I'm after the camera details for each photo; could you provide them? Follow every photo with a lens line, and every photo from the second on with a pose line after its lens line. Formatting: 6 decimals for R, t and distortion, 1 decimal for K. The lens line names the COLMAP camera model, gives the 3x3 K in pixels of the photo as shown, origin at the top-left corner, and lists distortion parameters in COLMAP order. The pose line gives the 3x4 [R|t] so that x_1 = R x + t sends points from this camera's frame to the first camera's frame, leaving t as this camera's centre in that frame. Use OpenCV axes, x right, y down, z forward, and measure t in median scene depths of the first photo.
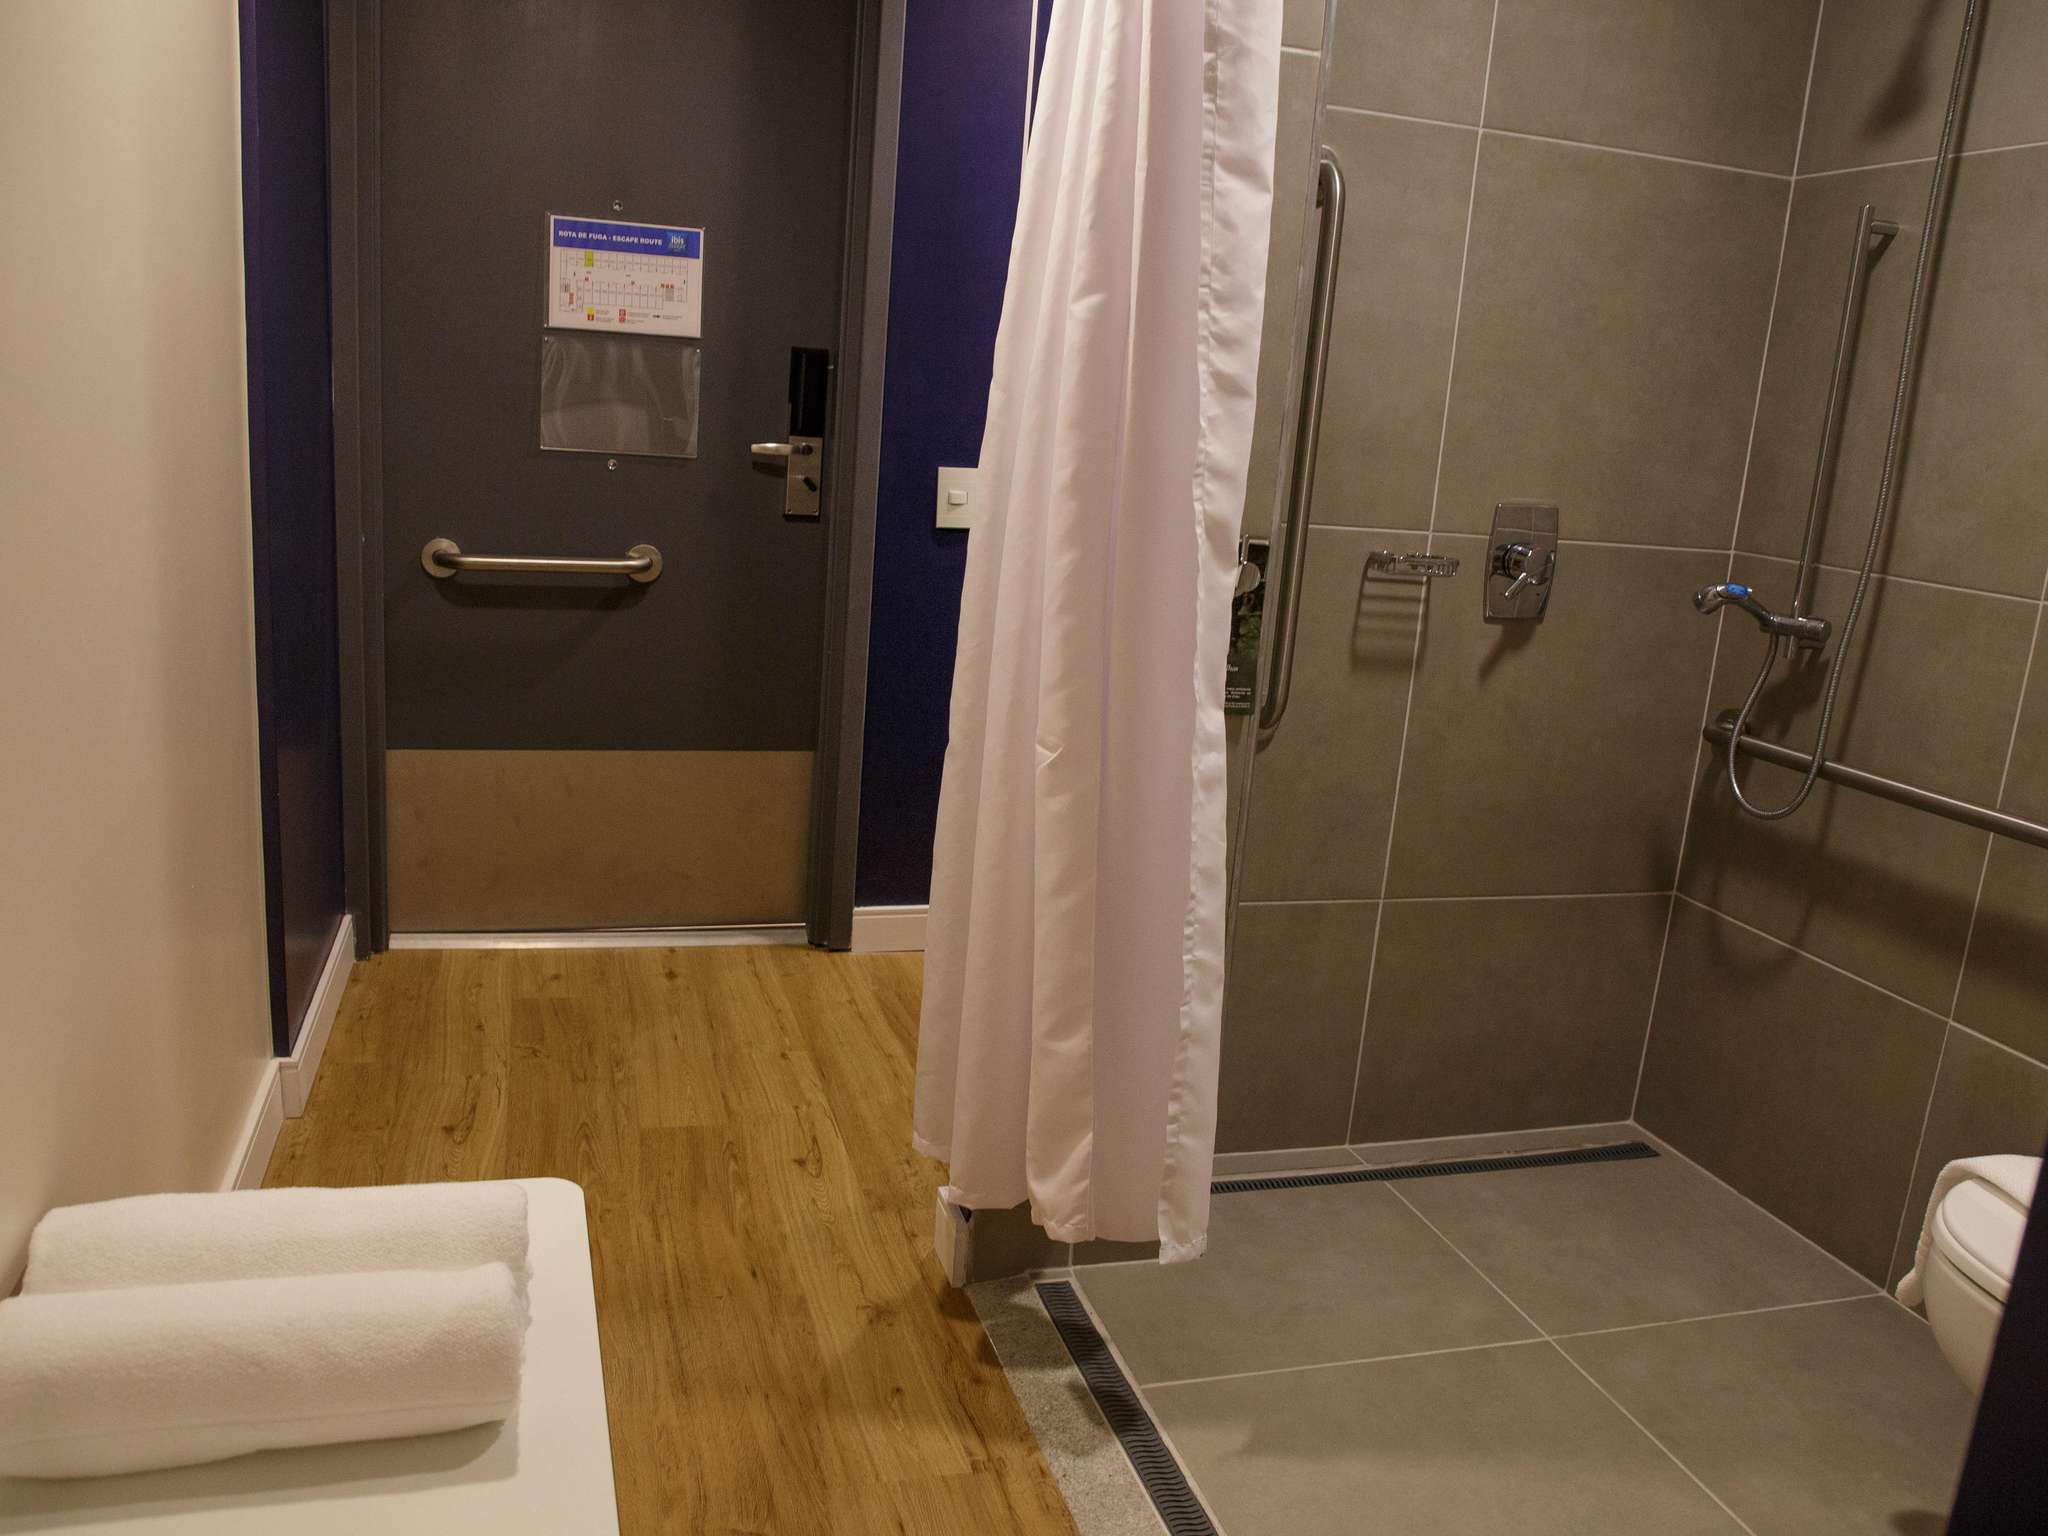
lens RADIAL K [[1669.2, 0, 1021.7], [0, 1669.2, 776.6], [0, 0, 1]] dist [-0.028201, 0.018005]
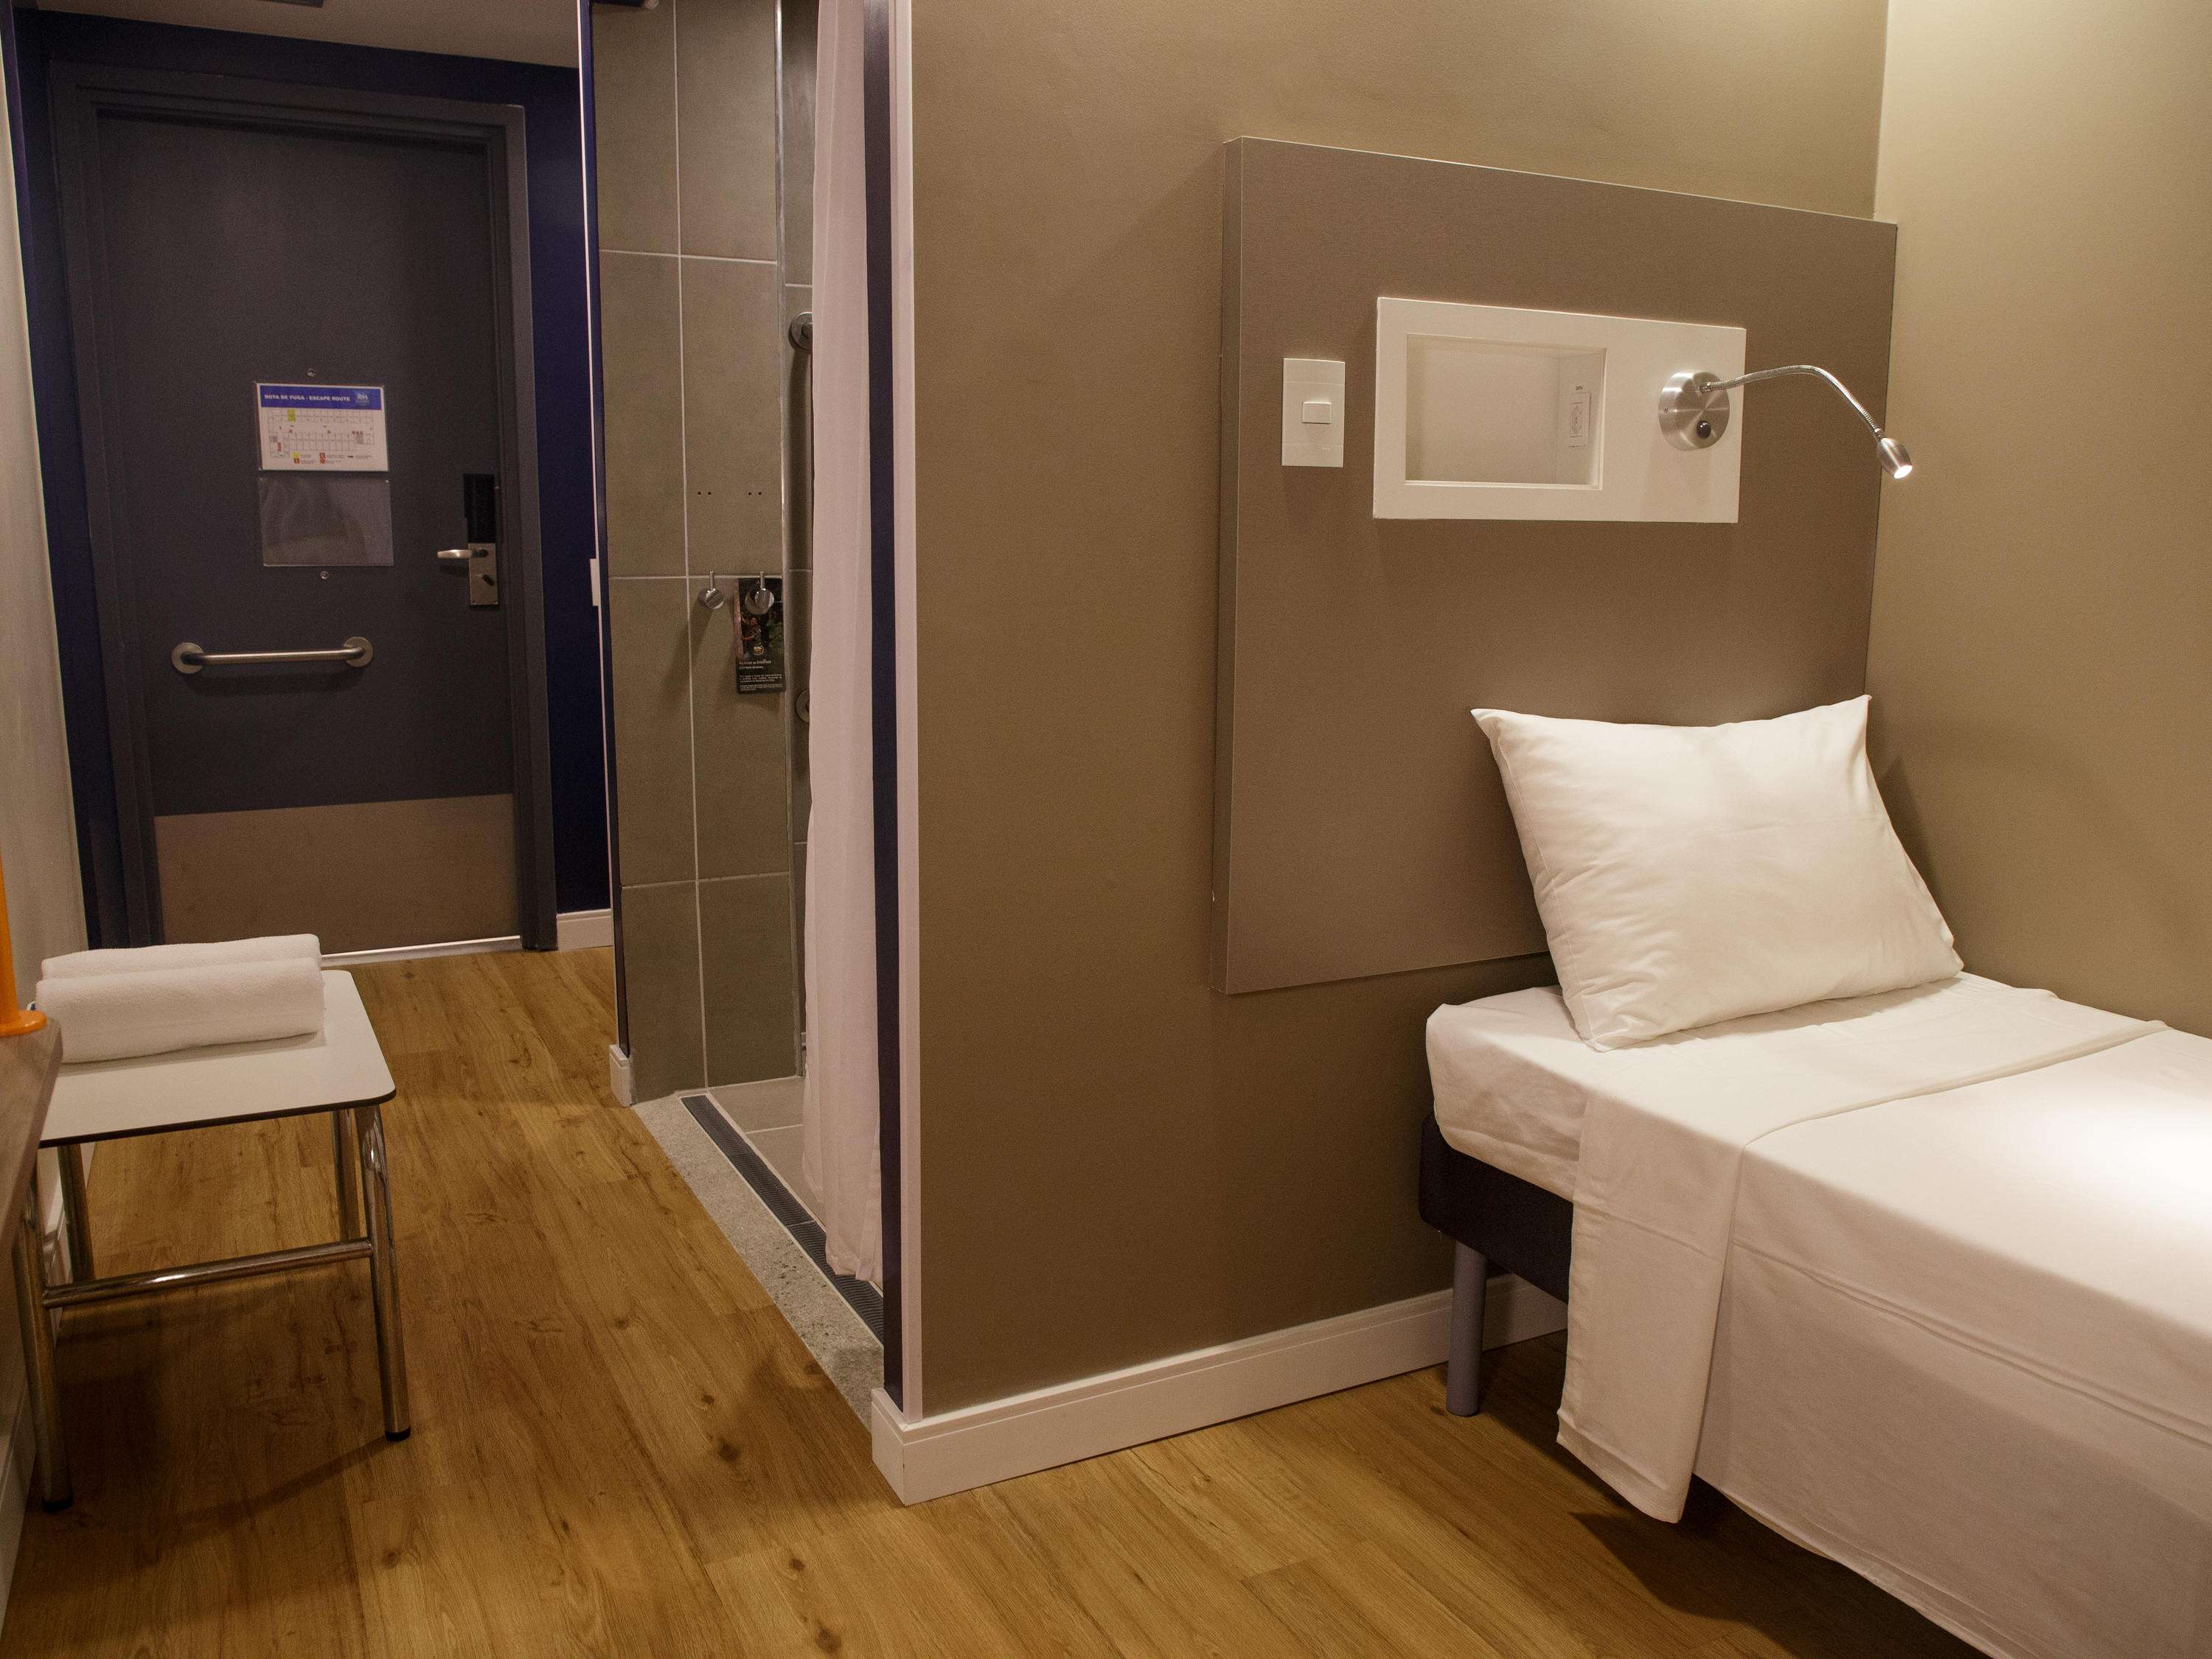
lens RADIAL K [[1802.9, 0, 1091.2], [0, 1802.9, 846.9], [0, 0, 1]] dist [-0.028201, 0.018005]
pose [[0.983082, -0.096071, 0.155948, 0.096006], [0.101845, 0.994364, -0.029446, 0.119779], [-0.152240, 0.044831, 0.987326, -0.432407]]
